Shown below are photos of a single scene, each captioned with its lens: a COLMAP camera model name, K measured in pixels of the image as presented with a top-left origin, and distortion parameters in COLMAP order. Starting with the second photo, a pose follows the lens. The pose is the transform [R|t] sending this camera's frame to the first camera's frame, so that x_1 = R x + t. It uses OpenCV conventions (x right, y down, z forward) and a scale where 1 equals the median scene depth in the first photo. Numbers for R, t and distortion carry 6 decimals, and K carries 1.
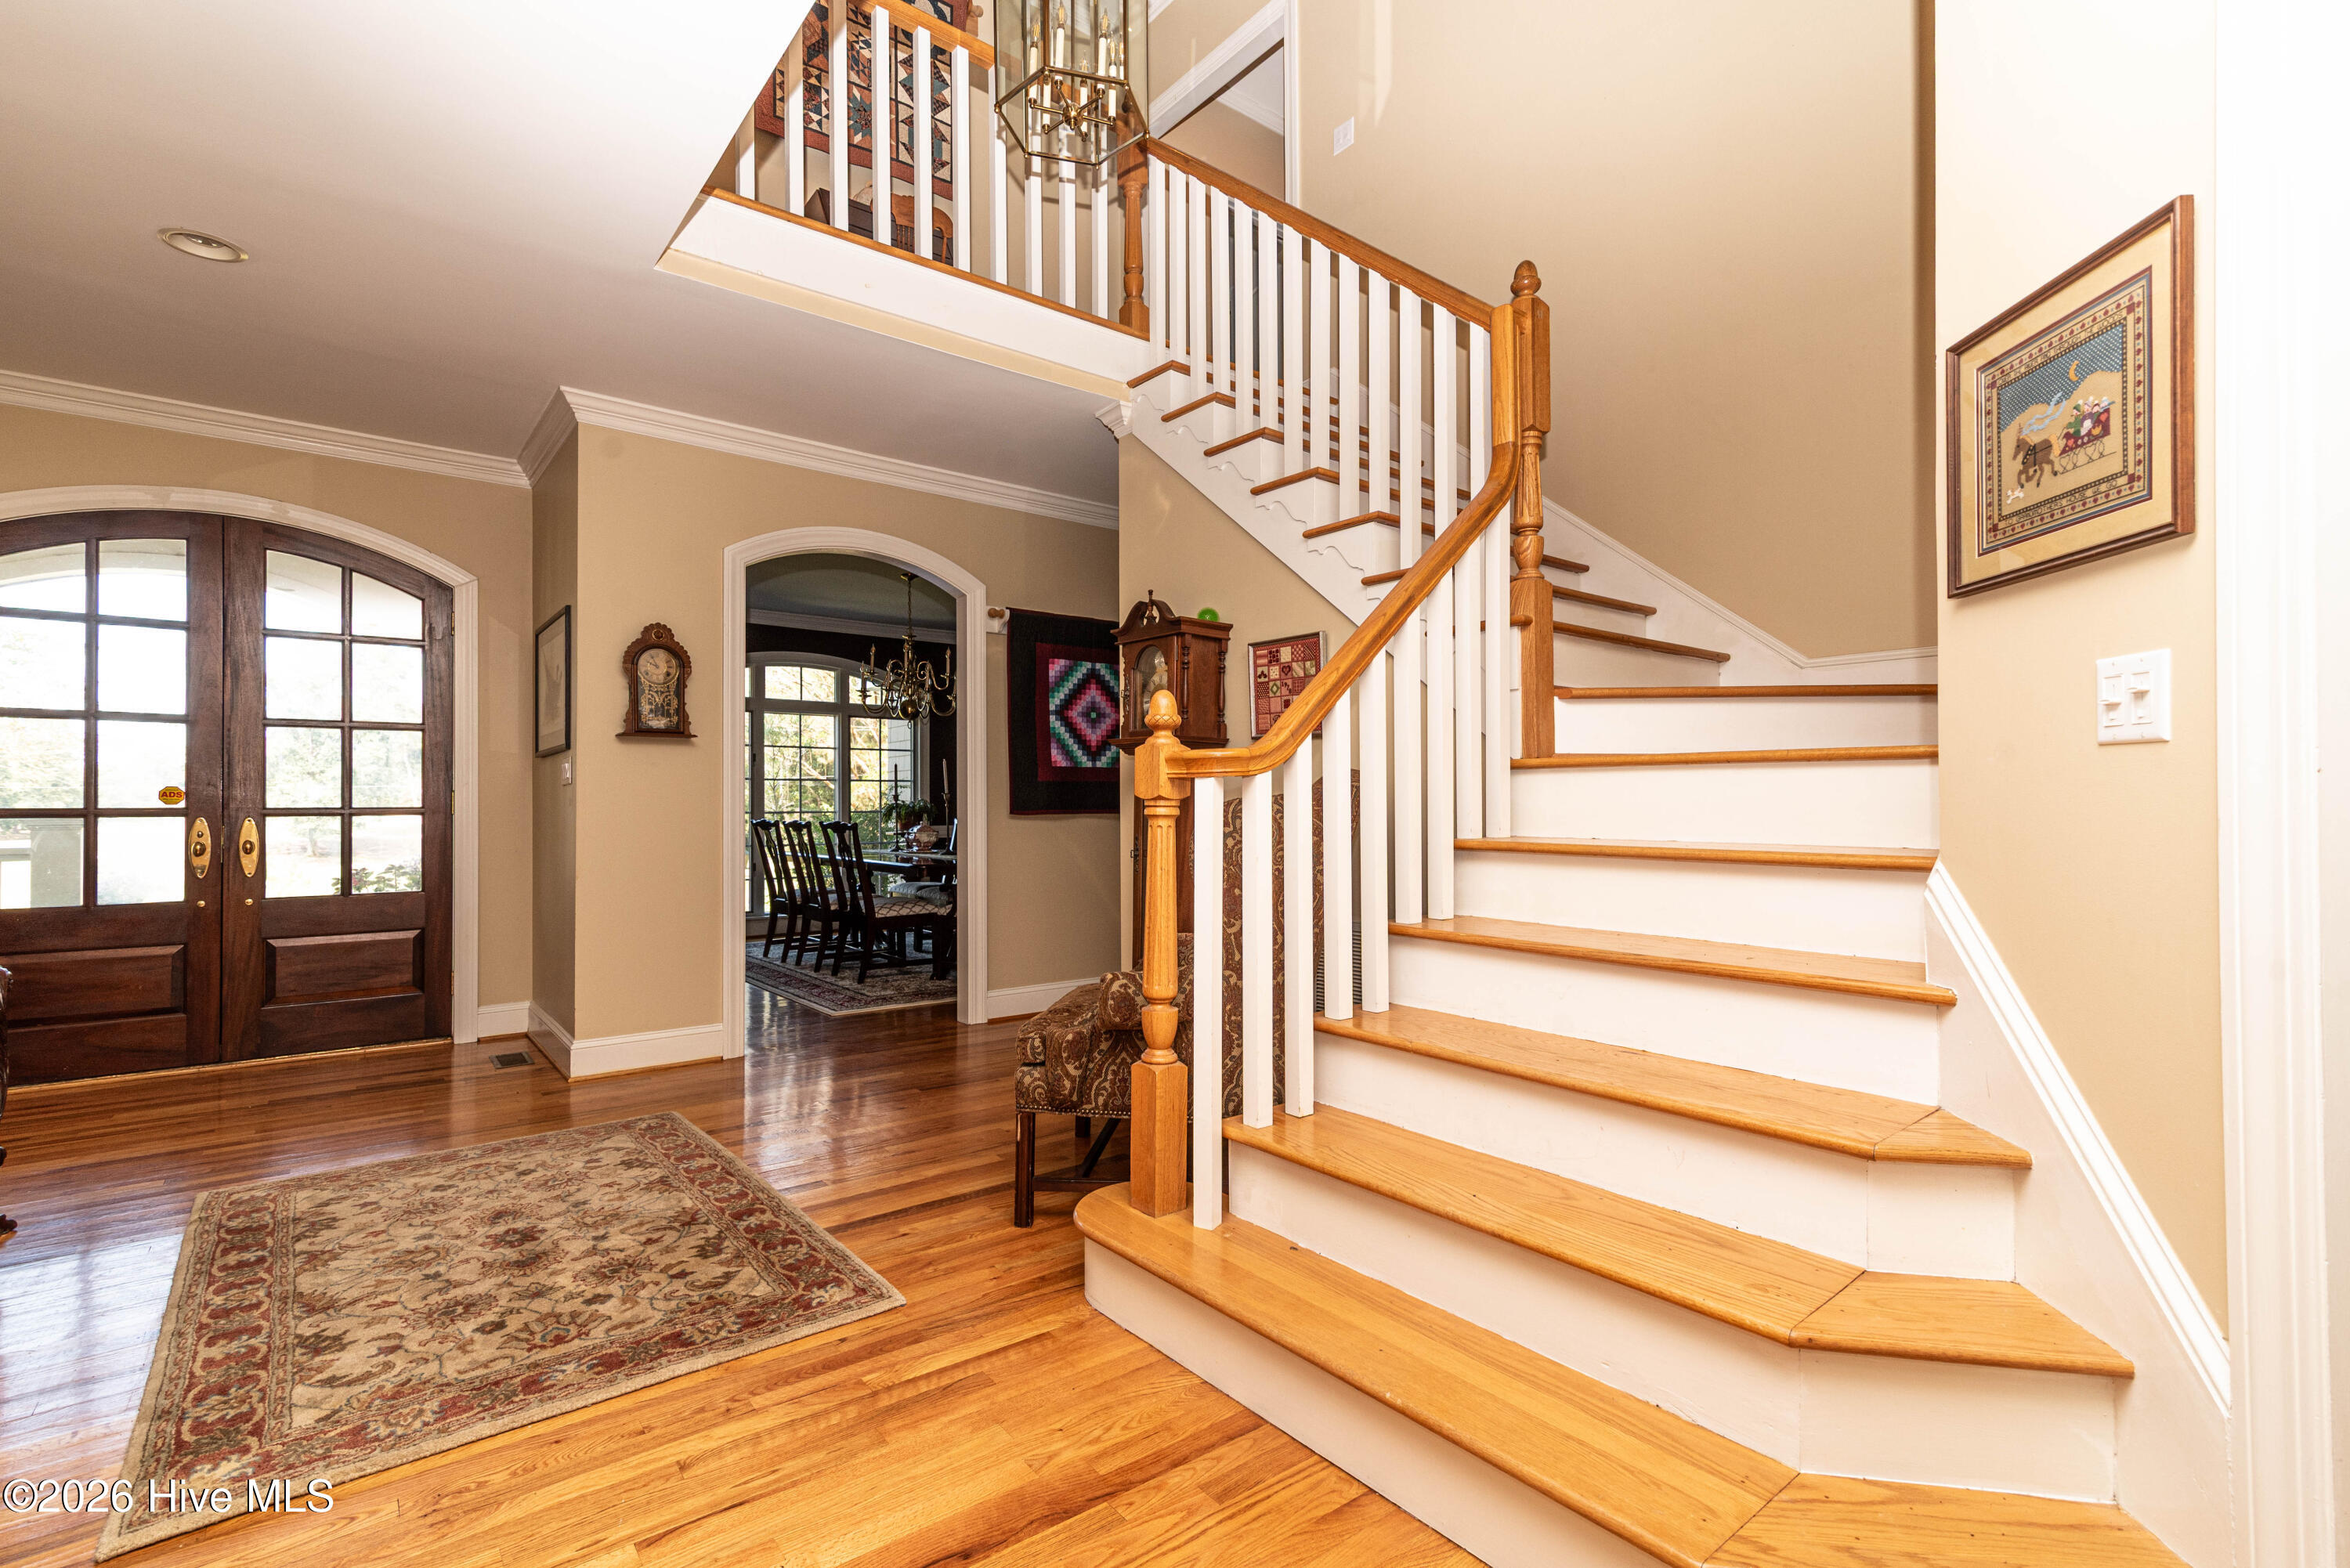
lens RADIAL K [[1081.7, 0, 1183.5], [0, 1081.7, 793.8], [0, 0, 1]] dist [0.021976, -0.002590]
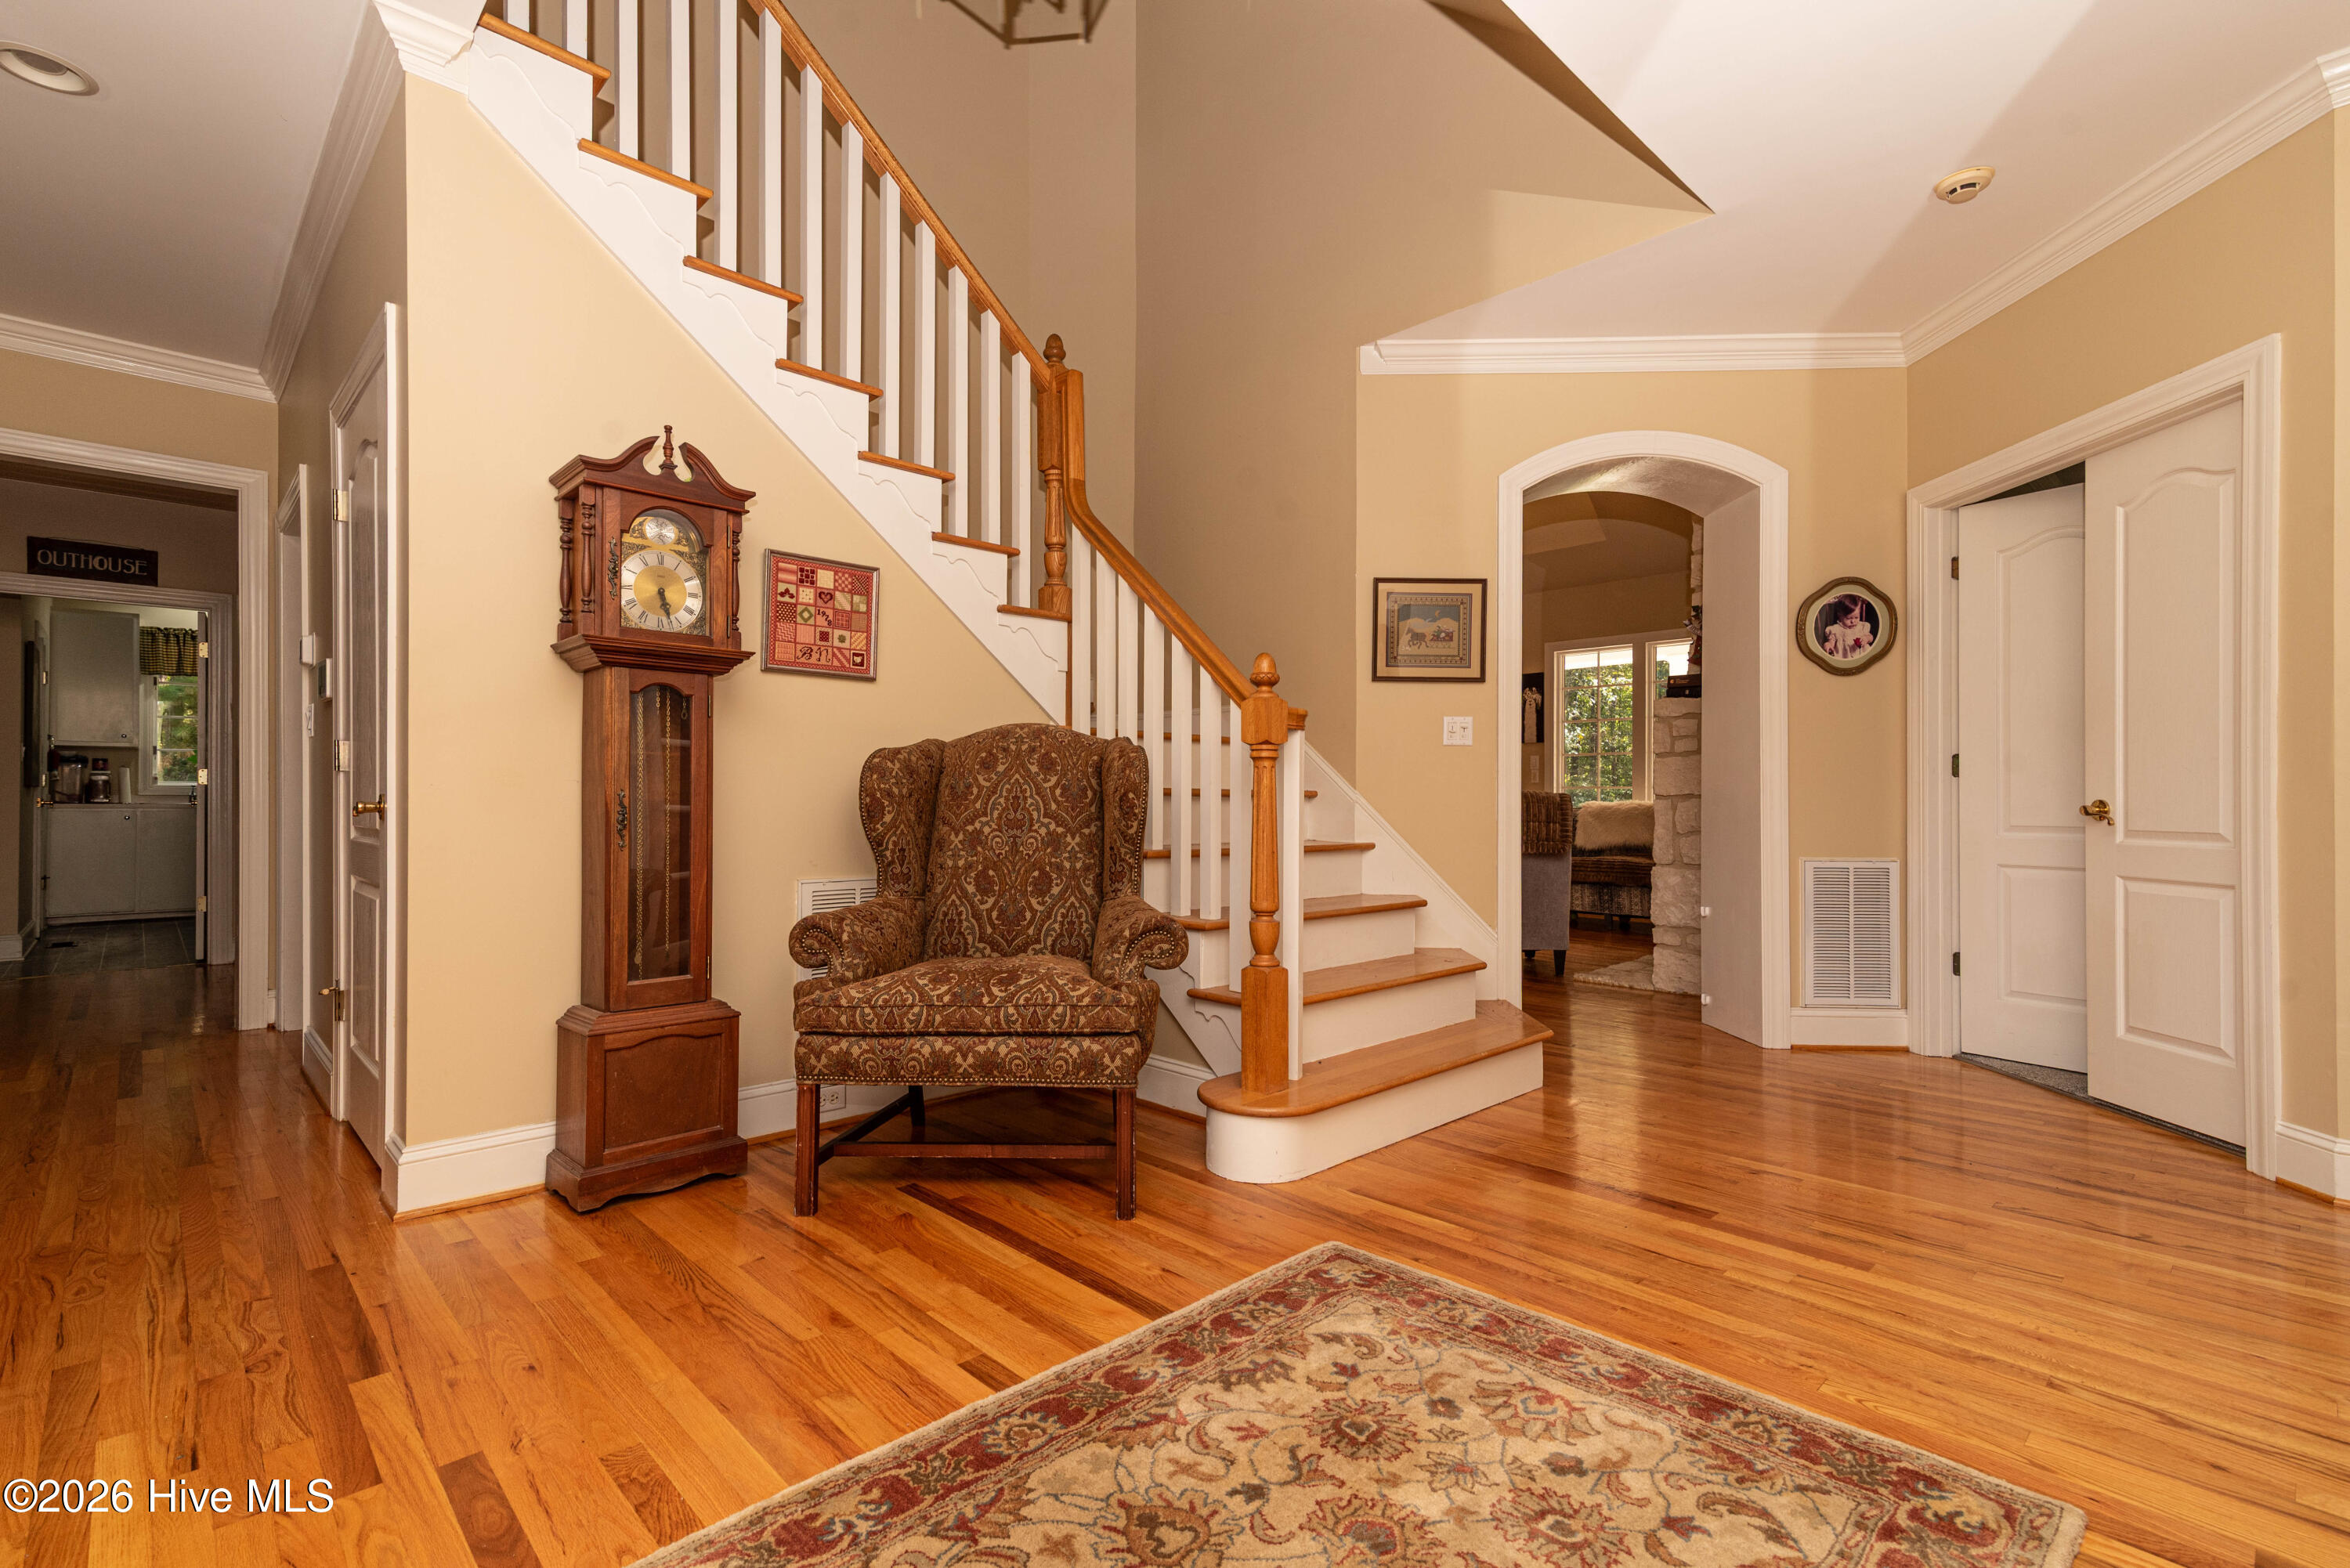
lens RADIAL K [[1081.7, 0, 1182.3], [0, 1081.7, 791.0], [0, 0, 1]] dist [0.021976, -0.002590]
pose [[-0.102747, 0.007205, 0.994681, -1.241606], [-0.010245, 0.999913, -0.008301, 0.069260], [-0.994655, -0.011043, -0.102665, 1.261447]]
